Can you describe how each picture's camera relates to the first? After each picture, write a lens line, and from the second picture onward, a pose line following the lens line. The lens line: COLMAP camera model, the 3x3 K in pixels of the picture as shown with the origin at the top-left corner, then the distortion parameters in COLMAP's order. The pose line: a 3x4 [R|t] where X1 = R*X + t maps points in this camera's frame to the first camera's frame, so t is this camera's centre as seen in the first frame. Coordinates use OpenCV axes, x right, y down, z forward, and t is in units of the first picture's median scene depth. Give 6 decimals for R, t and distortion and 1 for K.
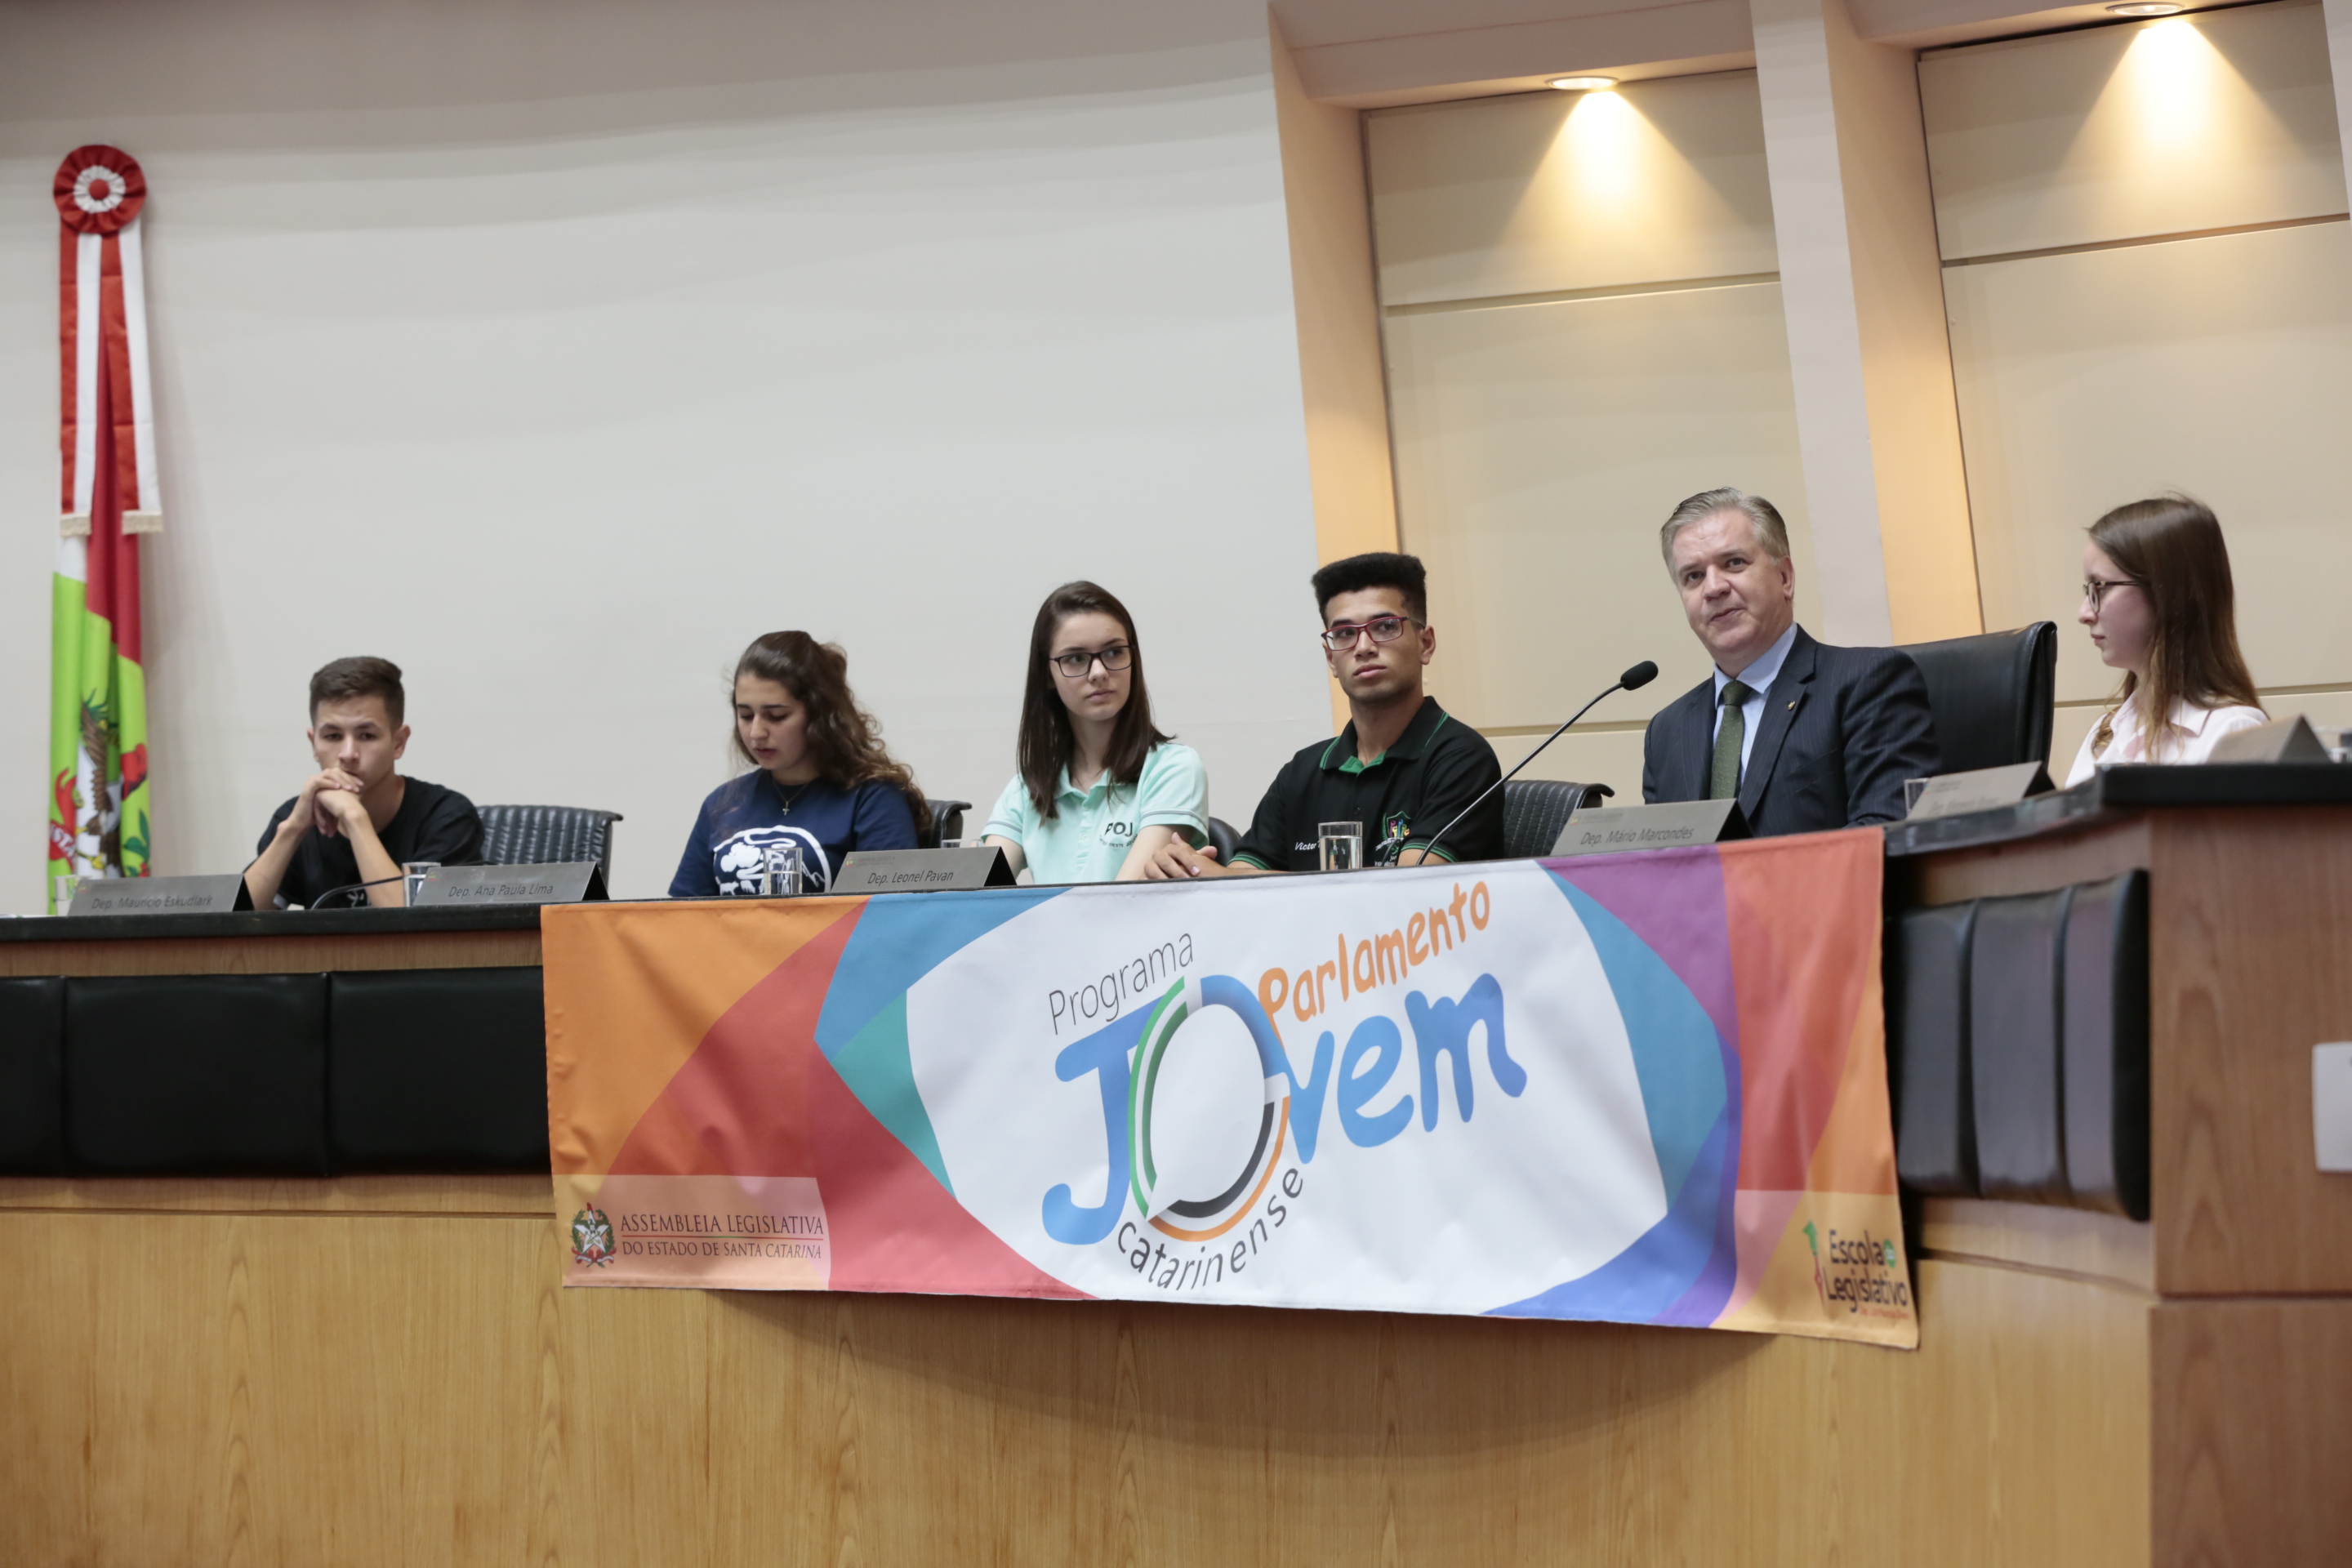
lens RADIAL K [[6554.8, 0, 1175.9], [0, 6554.8, 785.6], [0, 0, 1]] dist [-0.085971, 0.000000]
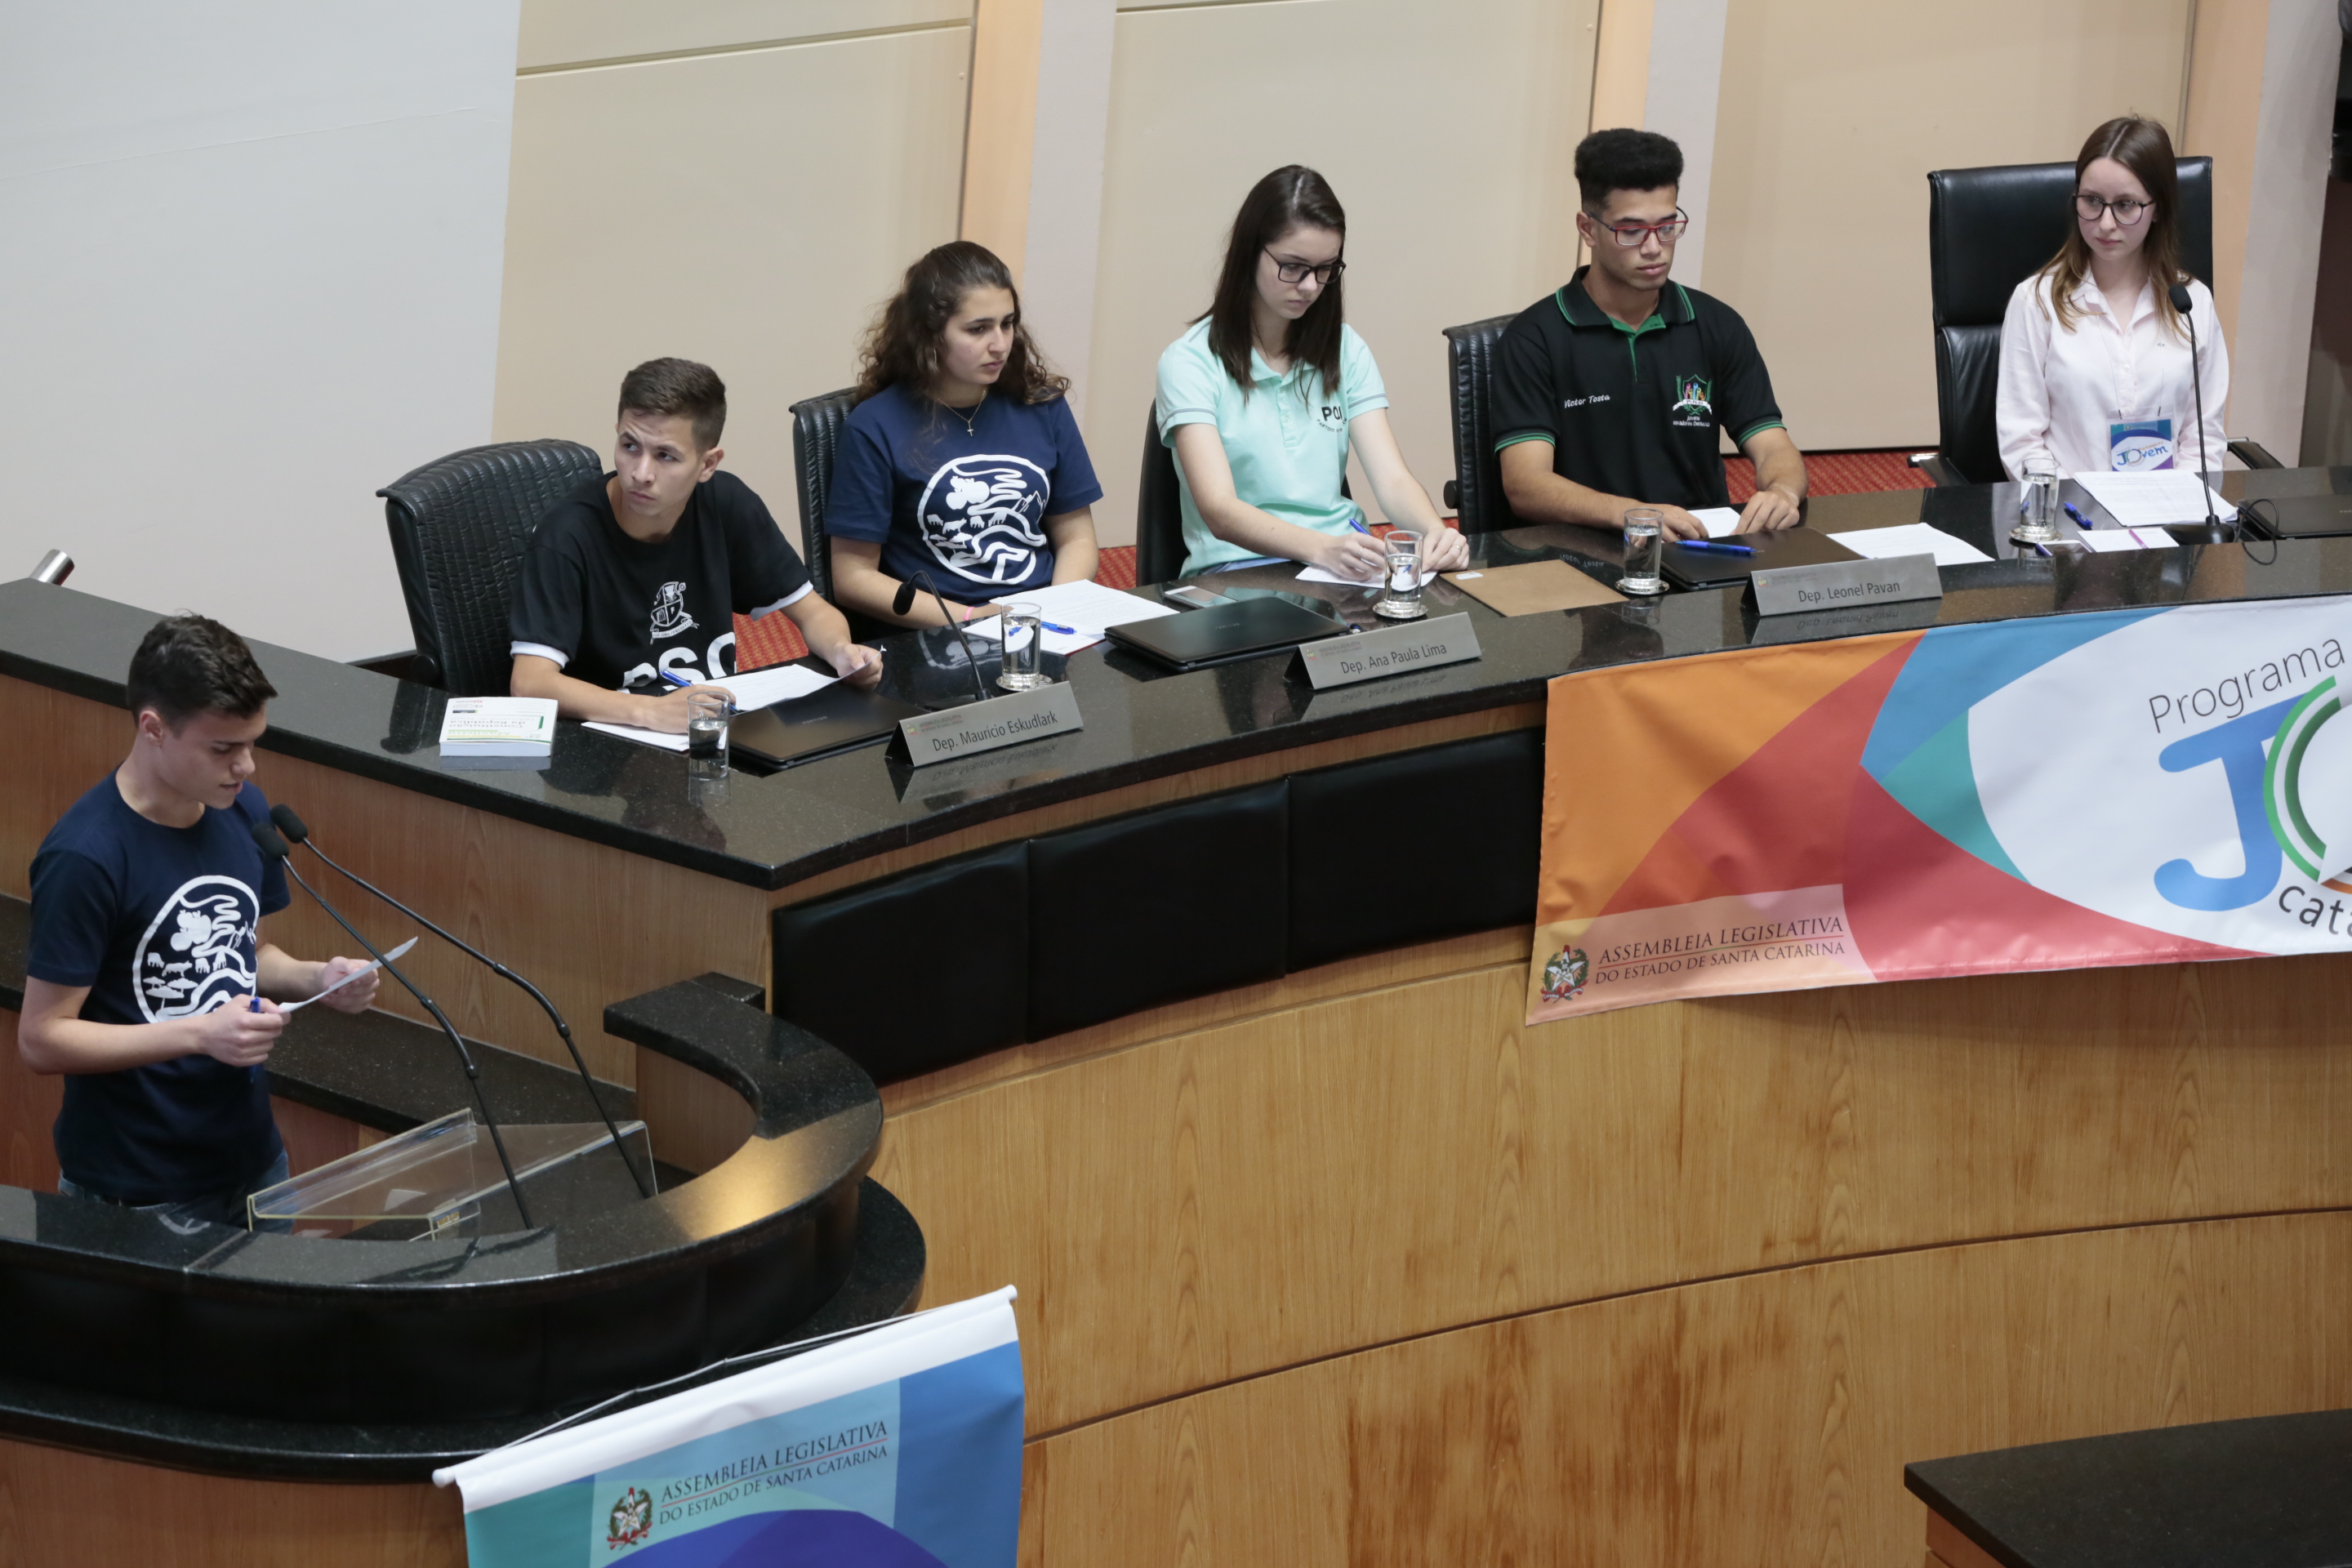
lens RADIAL K [[8450.8, 0, 1164.8], [0, 8450.8, 800.6], [0, 0, 1]] dist [0.273377, 0.000000]
pose [[0.403322, -0.266435, 0.875411, -1.364104], [-0.054494, 0.947981, 0.313629, -0.398721], [-0.913434, -0.174198, 0.367822, 0.605495]]
